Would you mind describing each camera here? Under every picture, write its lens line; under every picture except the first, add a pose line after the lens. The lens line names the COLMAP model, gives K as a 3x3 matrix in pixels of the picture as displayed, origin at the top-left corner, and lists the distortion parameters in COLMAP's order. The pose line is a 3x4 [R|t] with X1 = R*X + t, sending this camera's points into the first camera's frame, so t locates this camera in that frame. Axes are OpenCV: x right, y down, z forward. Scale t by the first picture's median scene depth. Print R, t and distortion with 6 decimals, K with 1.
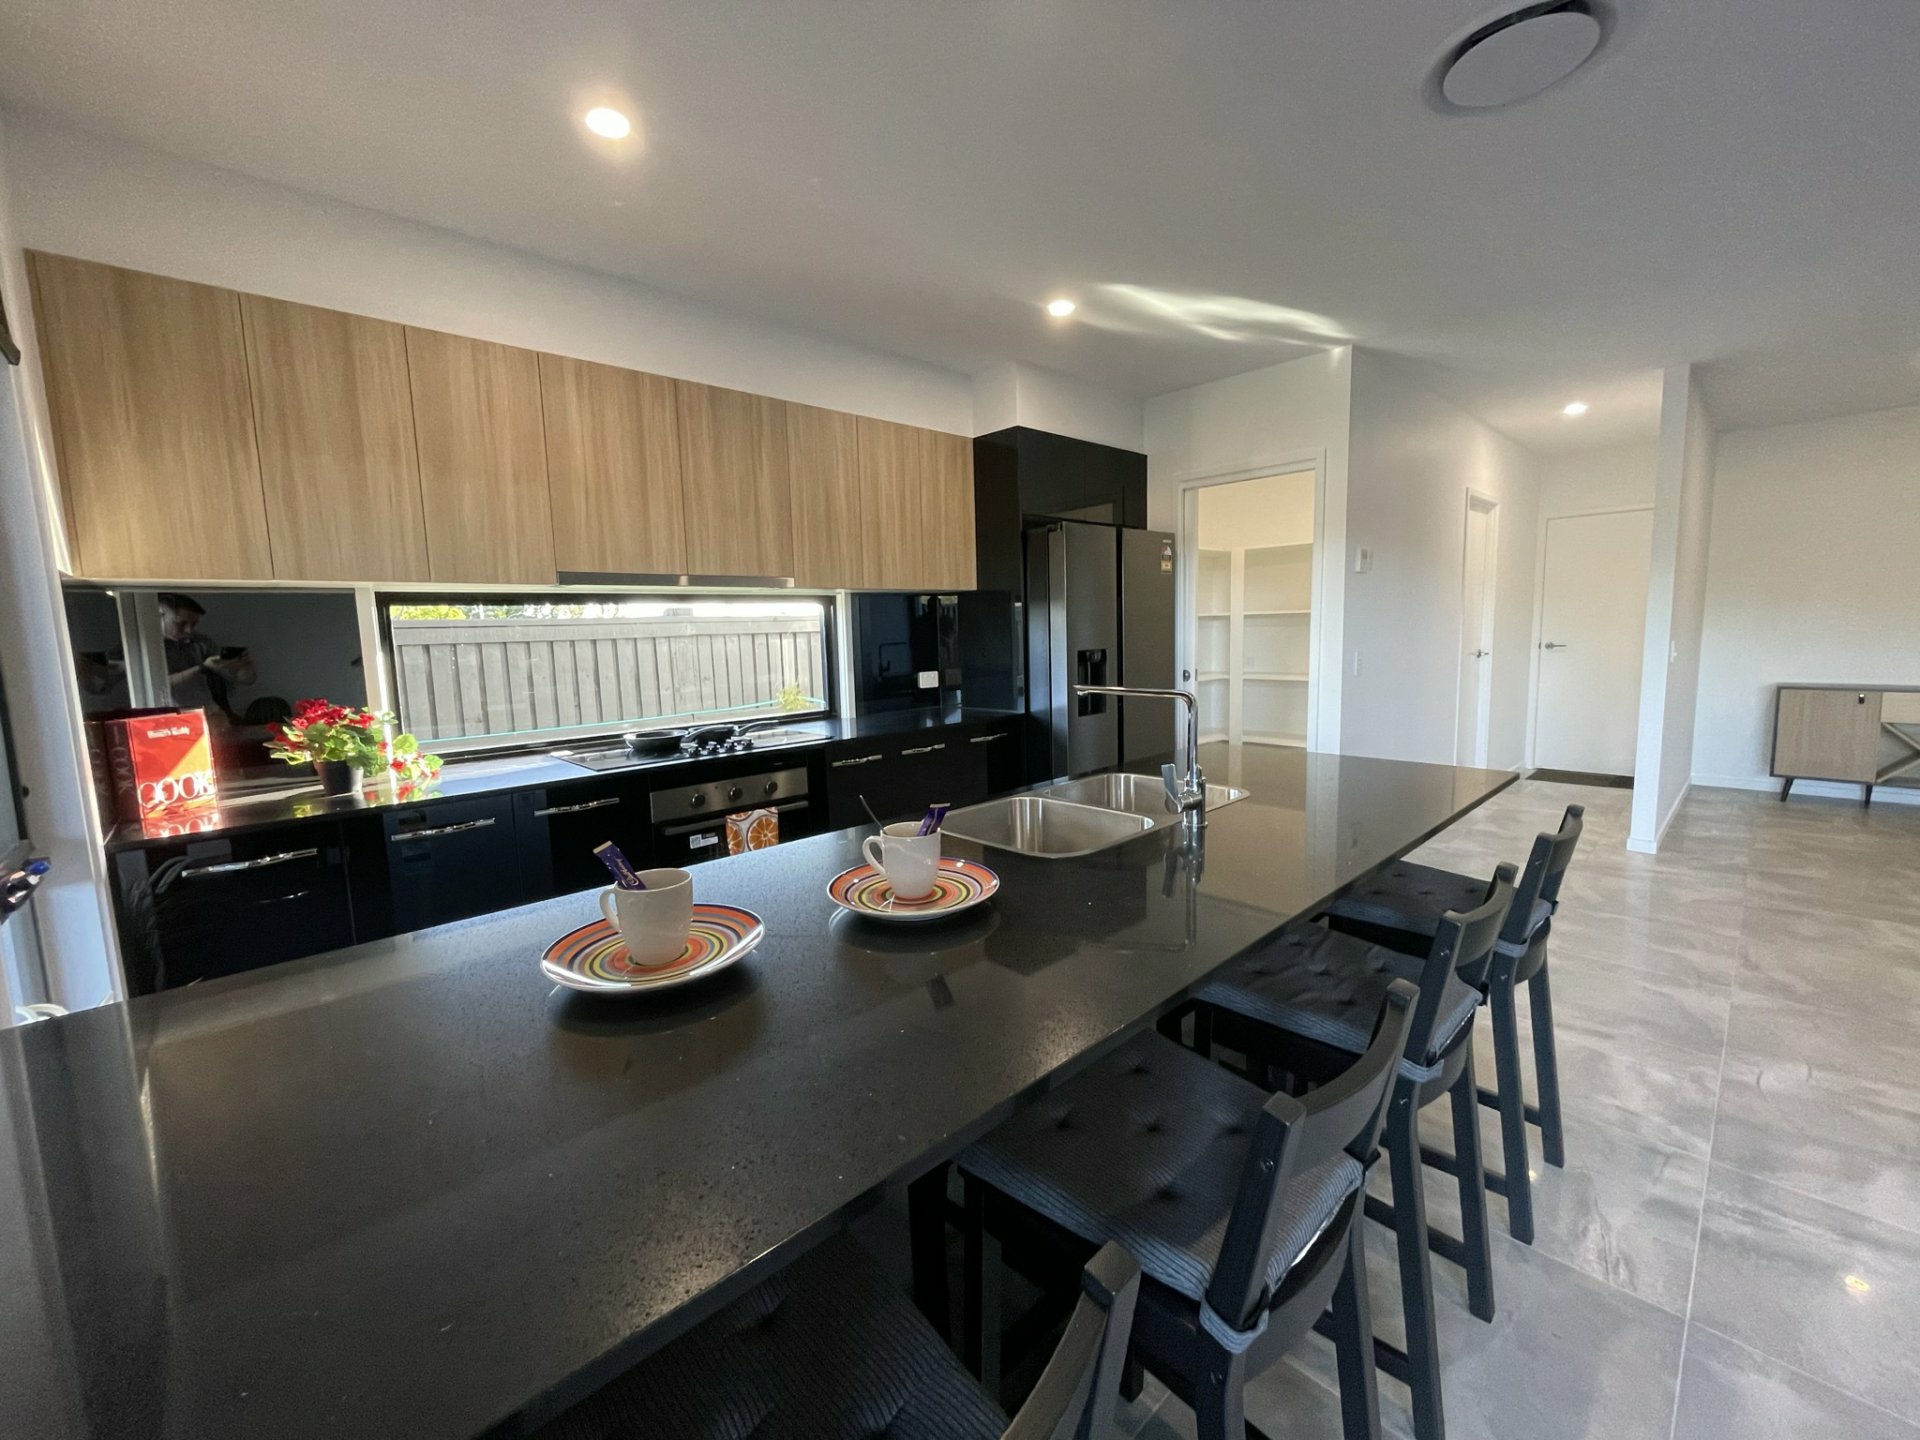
lens RADIAL K [[773.6, 0, 960.0], [0, 773.6, 715.8], [0, 0, 1]] dist [-0.003693, -0.000031]
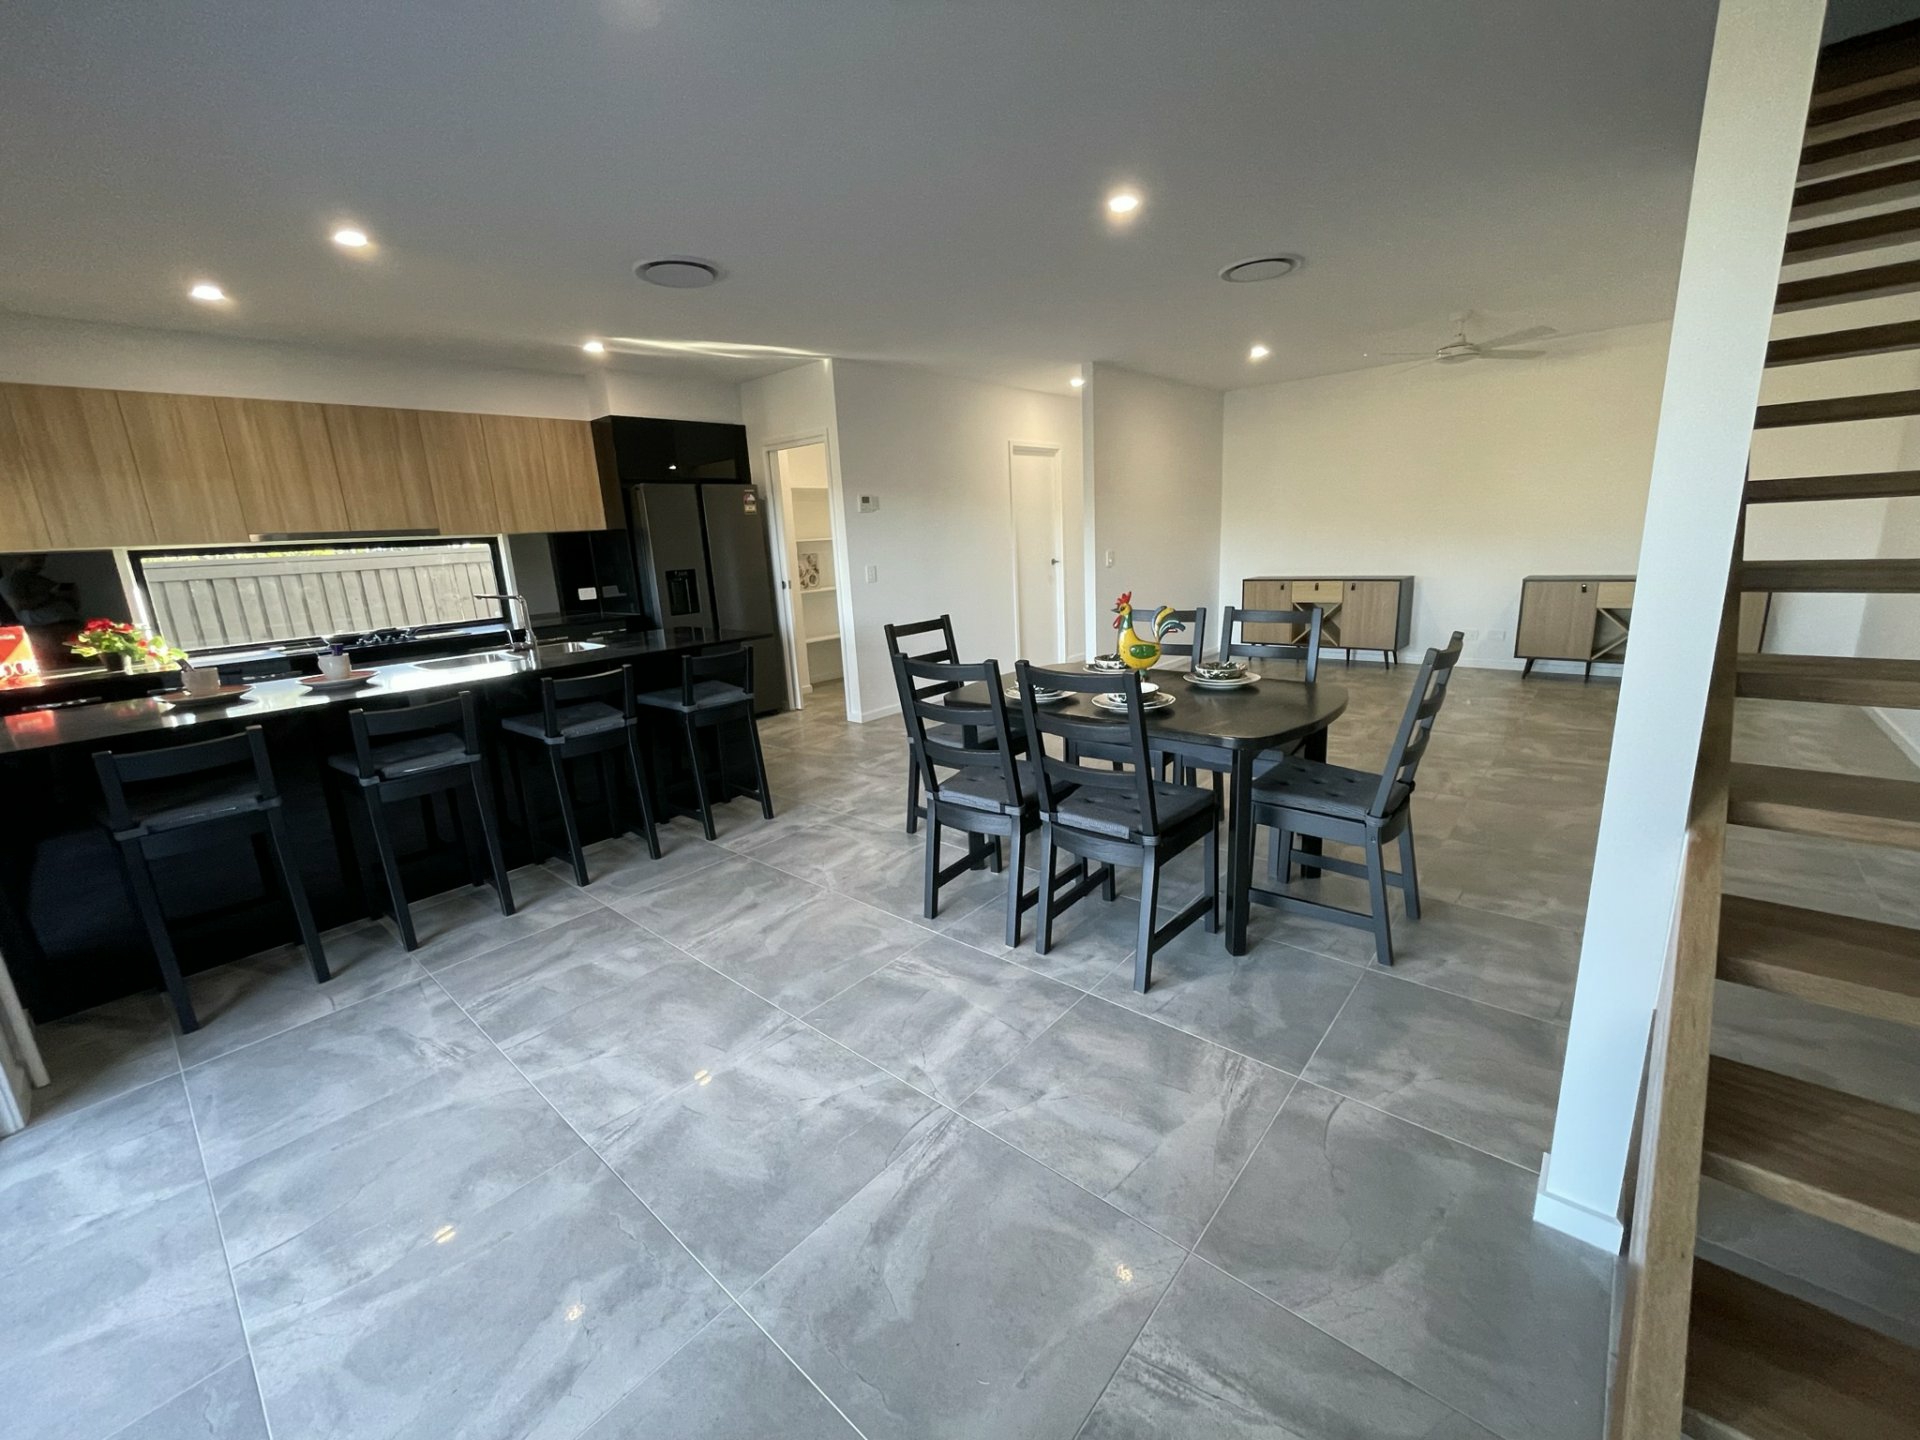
lens RADIAL K [[770.9, 0, 962.5], [0, 770.9, 717.5], [0, 0, 1]] dist [-0.009877, 0.000324]
pose [[0.994081, -0.044882, 0.098933, 0.476307], [0.033300, 0.992719, 0.115759, 0.036227], [-0.103409, -0.111779, 0.988338, -0.469979]]
